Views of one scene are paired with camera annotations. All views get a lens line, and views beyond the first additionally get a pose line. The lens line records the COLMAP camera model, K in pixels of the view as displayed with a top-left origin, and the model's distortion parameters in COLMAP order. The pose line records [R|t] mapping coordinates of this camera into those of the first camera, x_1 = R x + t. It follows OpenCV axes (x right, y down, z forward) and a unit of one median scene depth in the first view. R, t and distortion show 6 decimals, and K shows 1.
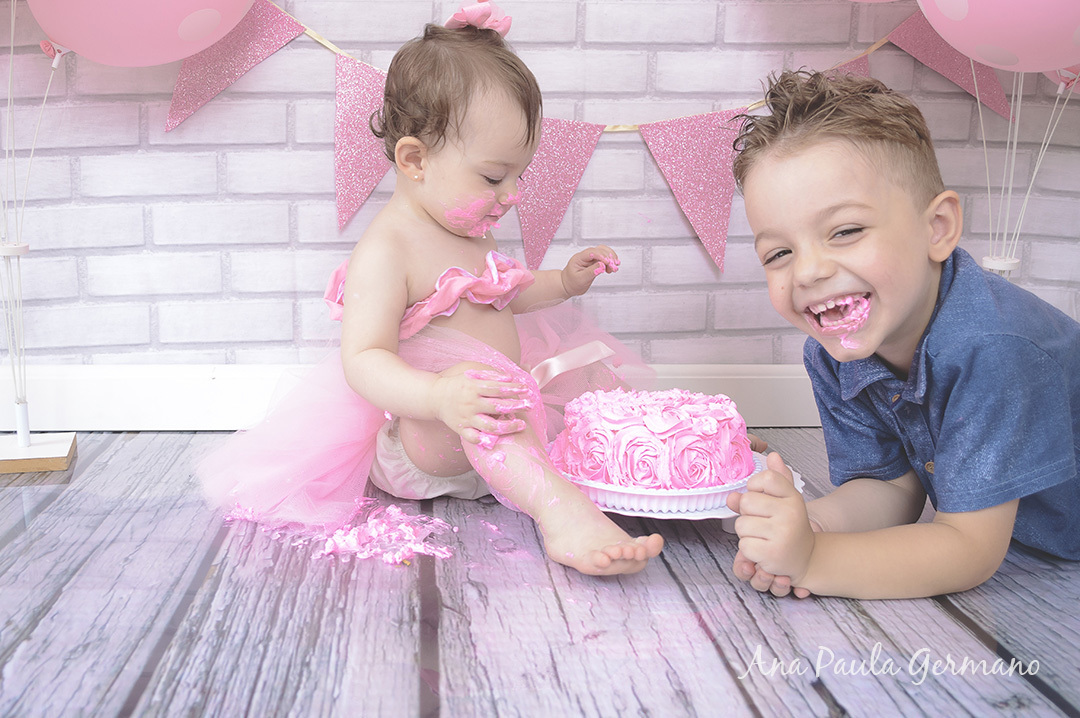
lens RADIAL K [[1077.0, 0, 521.0], [0, 1077.0, 377.3], [0, 0, 1]] dist [-0.077513, 0.004200]
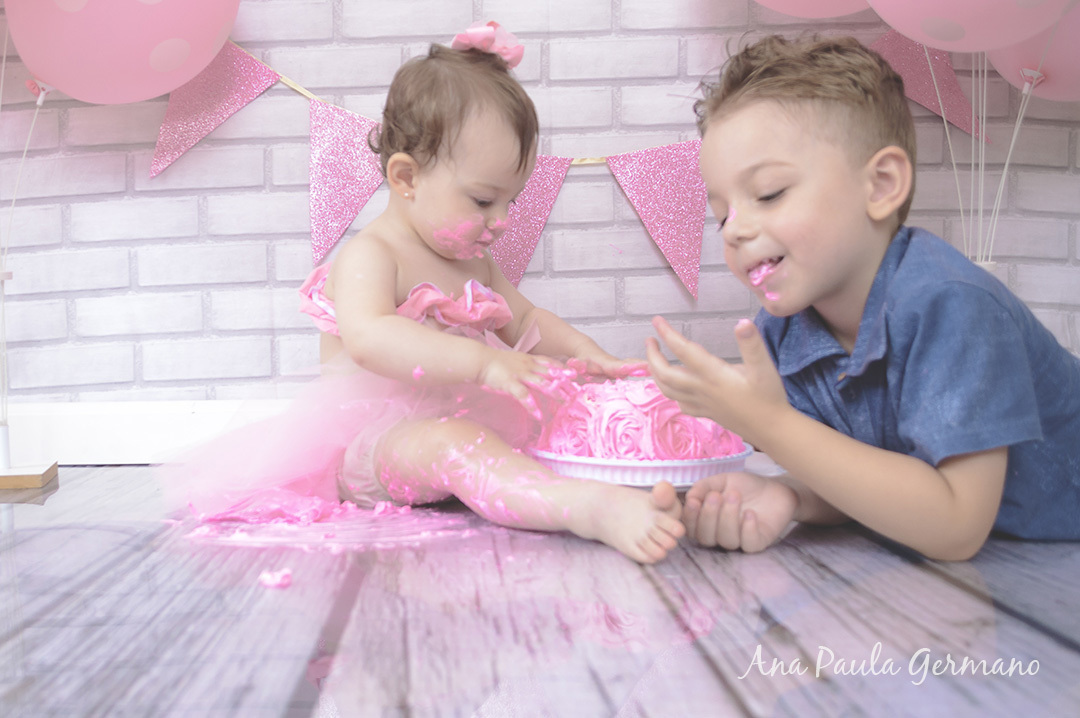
lens RADIAL K [[1047.0, 0, 467.6], [0, 1047.0, 412.4], [0, 0, 1]] dist [-0.080754, 0.009071]
pose [[0.996223, -0.024803, -0.083209, 0.077654], [0.015623, 0.993895, -0.109218, 0.155610], [0.085410, 0.107506, 0.990529, 0.050713]]
